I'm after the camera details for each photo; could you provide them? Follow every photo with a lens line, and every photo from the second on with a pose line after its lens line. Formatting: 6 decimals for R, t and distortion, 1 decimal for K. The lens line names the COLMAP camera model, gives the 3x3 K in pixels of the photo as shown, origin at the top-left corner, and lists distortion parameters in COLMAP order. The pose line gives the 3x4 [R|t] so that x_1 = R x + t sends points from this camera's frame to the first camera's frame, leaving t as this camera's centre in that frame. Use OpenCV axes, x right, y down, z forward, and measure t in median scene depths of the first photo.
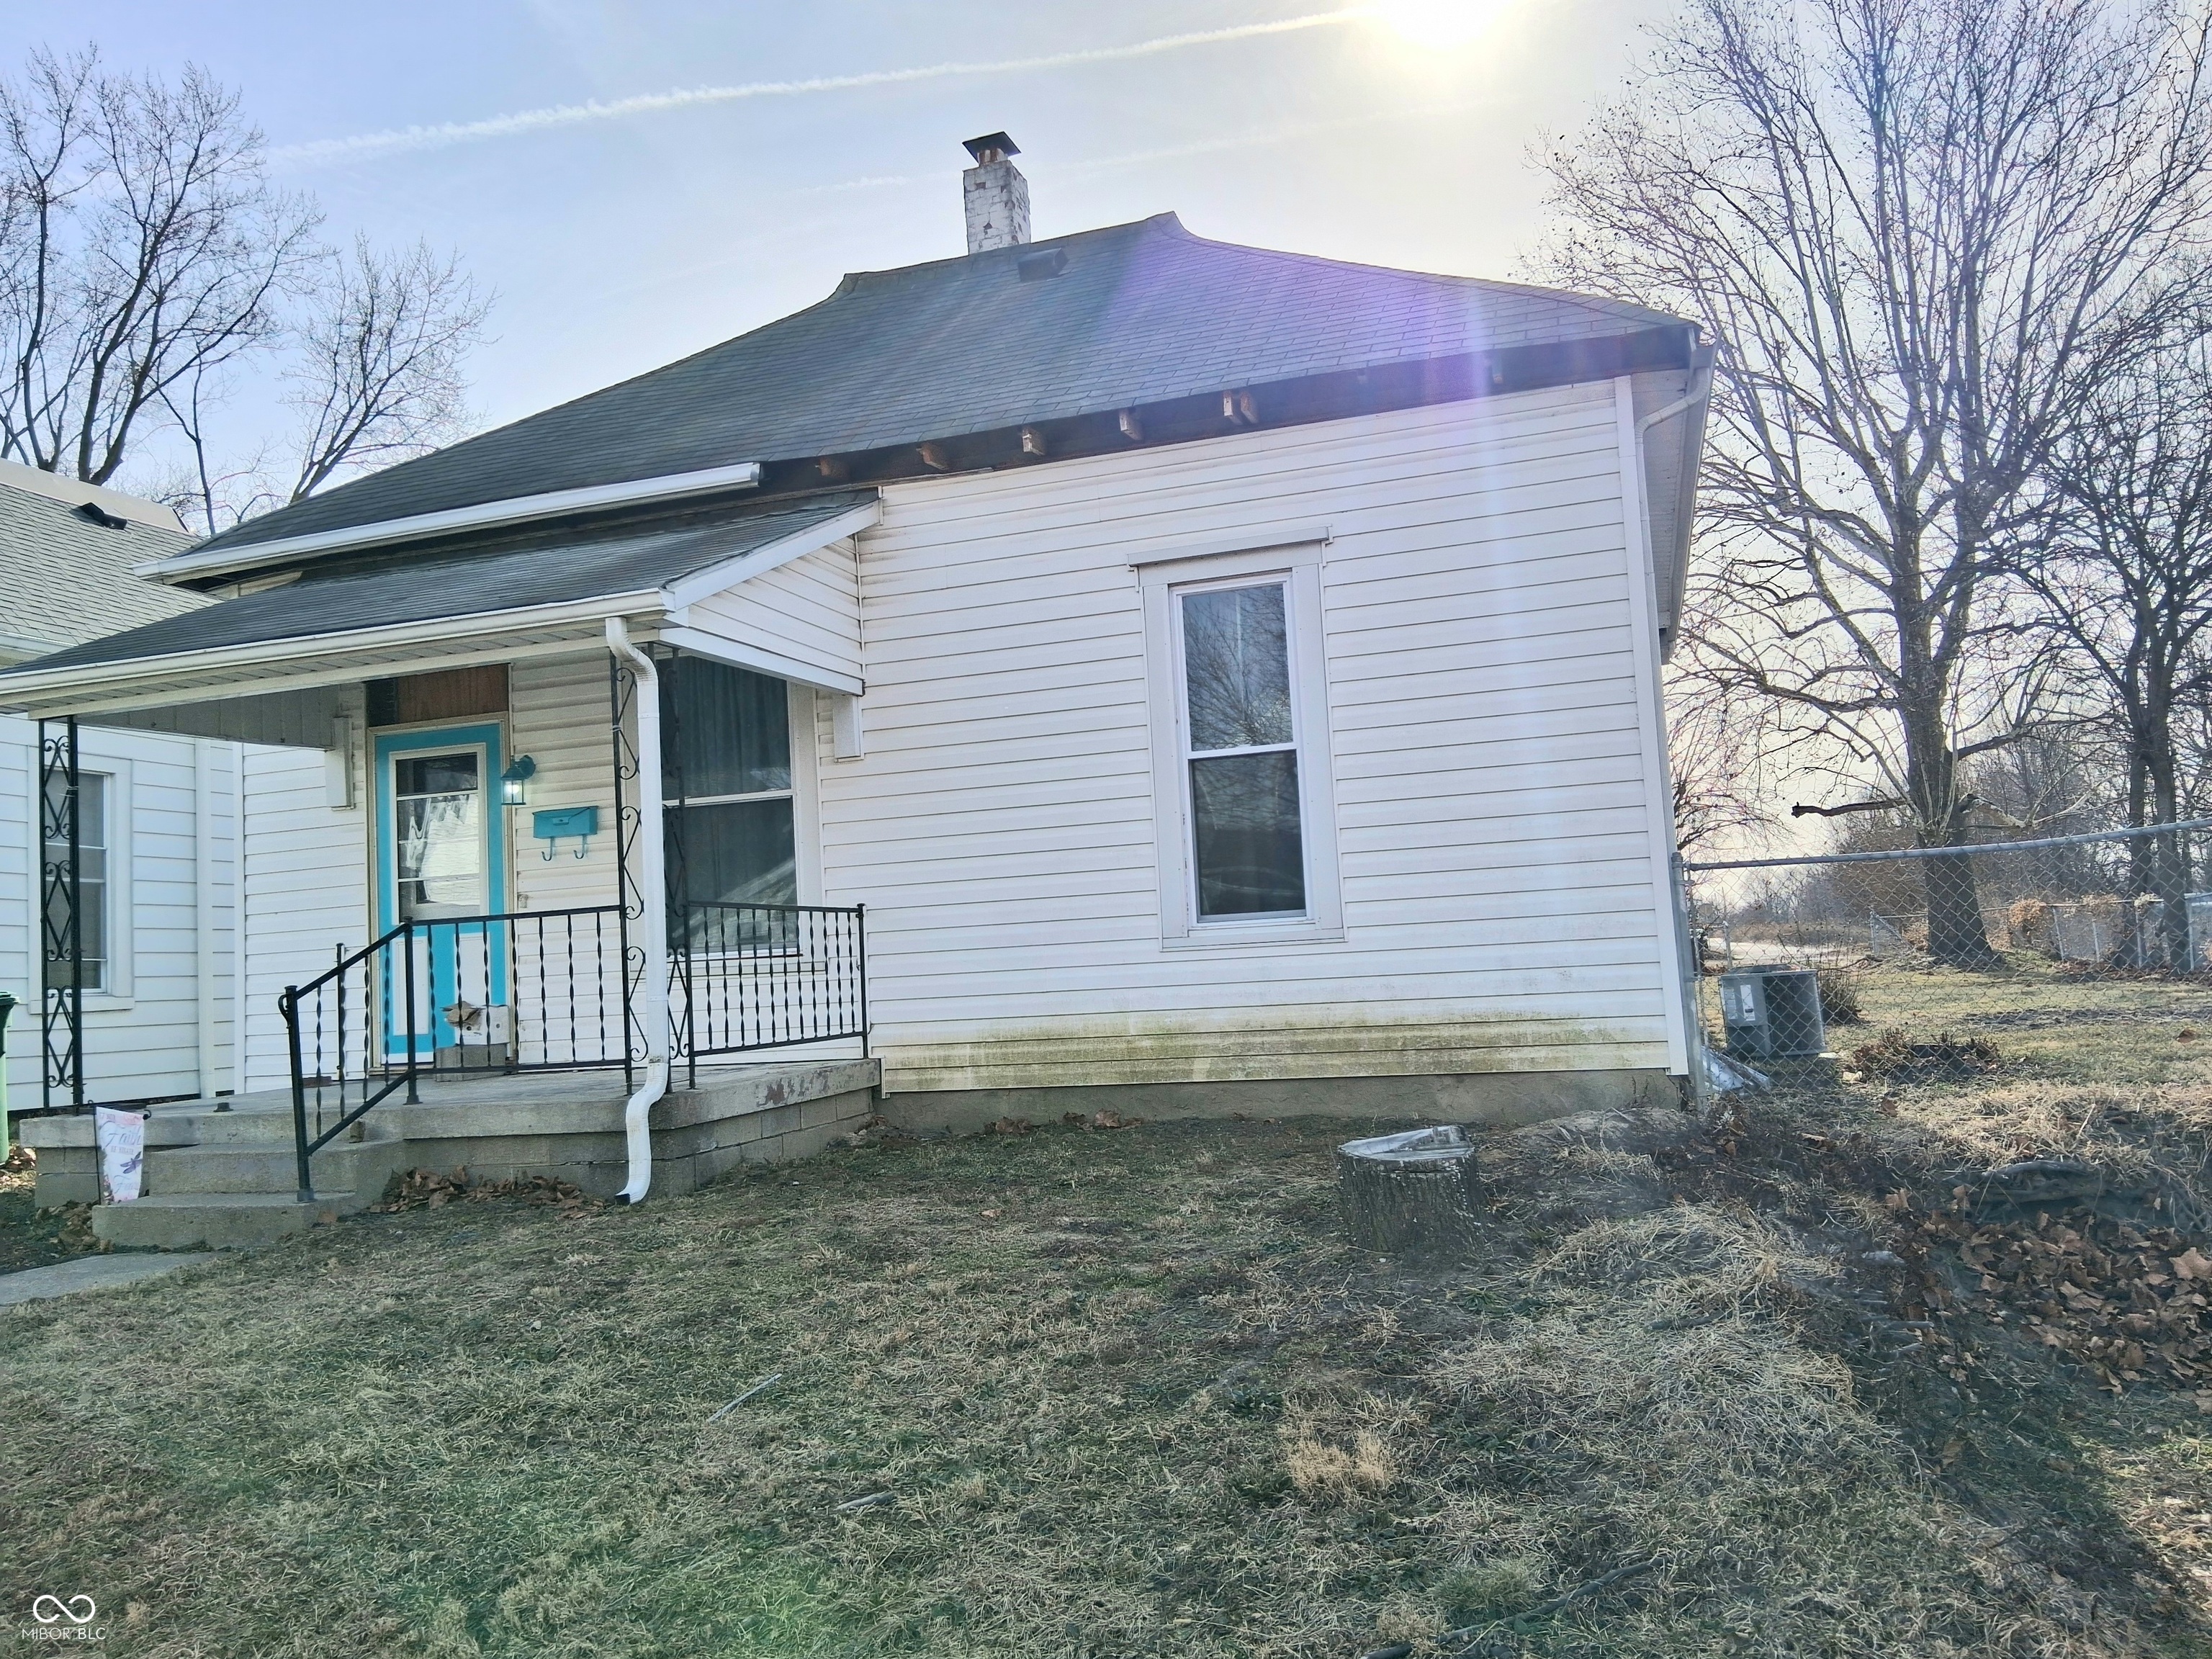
lens RADIAL K [[1668.3, 0, 1102.1], [0, 1668.3, 824.0], [0, 0, 1]] dist [0.069303, -0.082876]
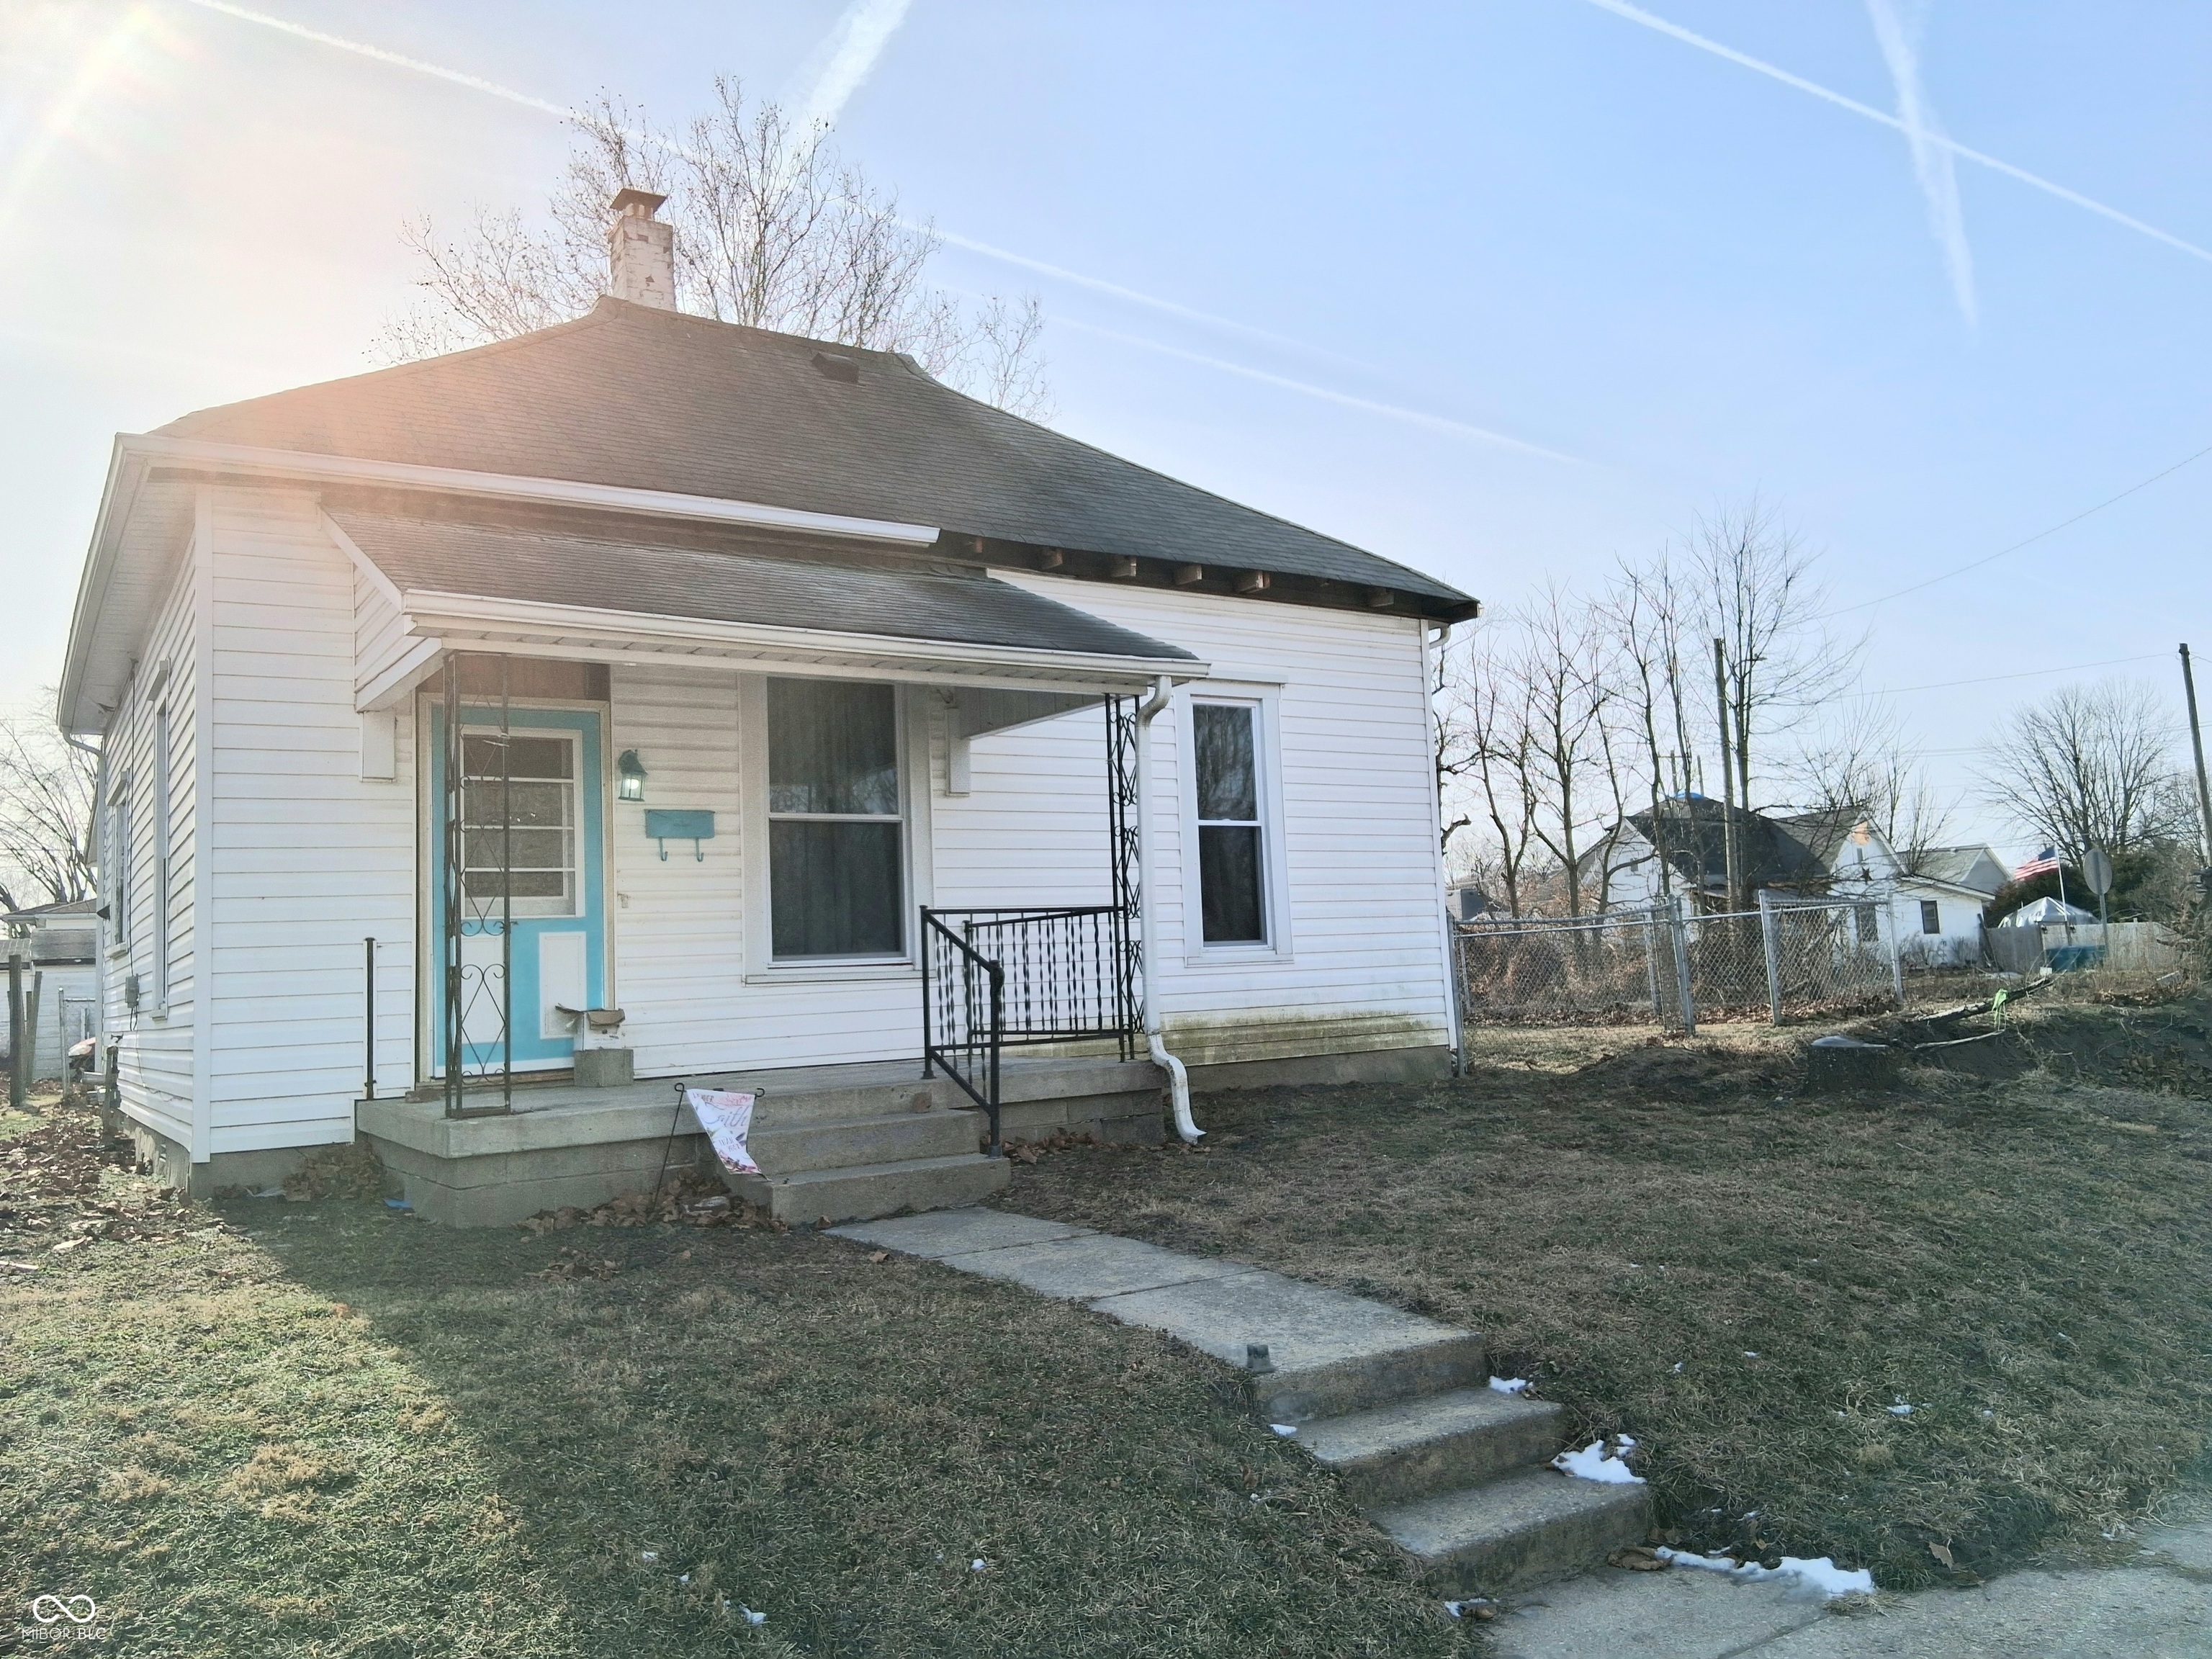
lens RADIAL K [[1668.3, 0, 1099.4], [0, 1668.3, 815.3], [0, 0, 1]] dist [0.069303, -0.082876]
pose [[0.635053, 0.100026, 0.765965, -1.057939], [-0.056662, 0.994942, -0.082951, 0.071170], [-0.770387, 0.009277, 0.637508, 0.204466]]
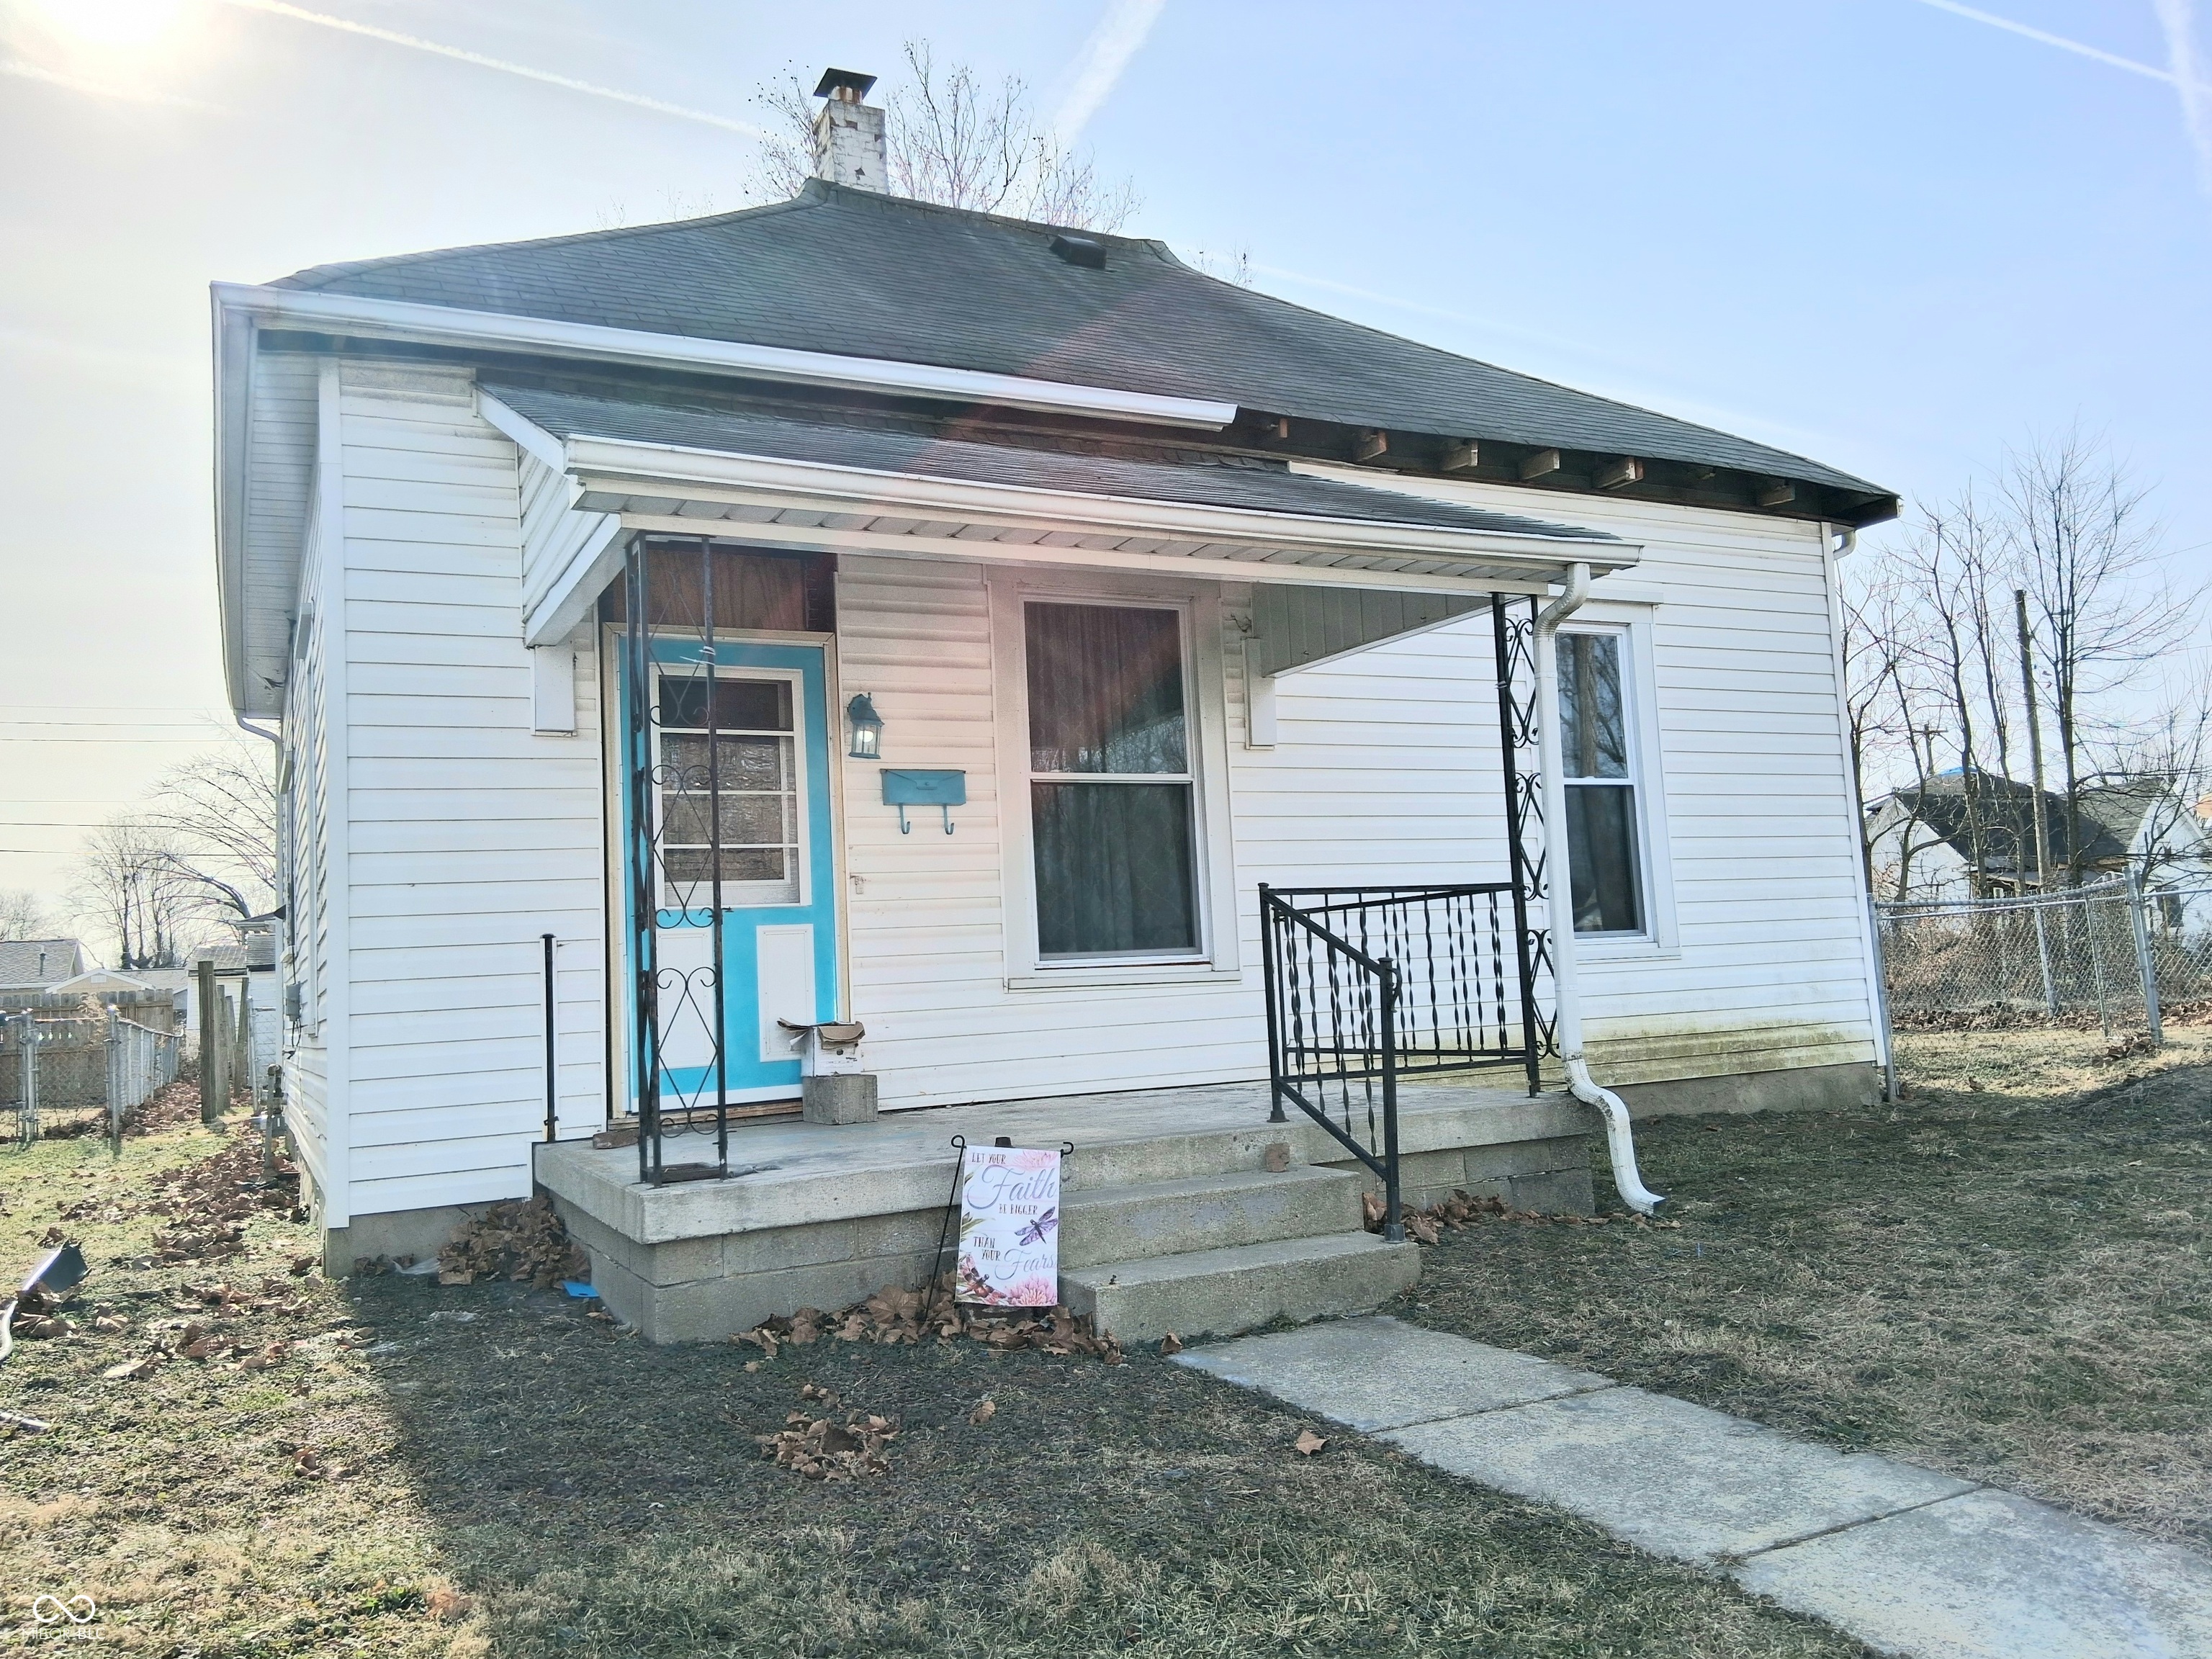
lens RADIAL K [[1668.3, 0, 1089.6], [0, 1668.3, 816.9], [0, 0, 1]] dist [0.069303, -0.082876]
pose [[0.721565, 0.085589, 0.687036, -0.914452], [-0.047165, 0.996101, -0.074557, 0.077066], [-0.690738, 0.021393, 0.722788, 0.443932]]
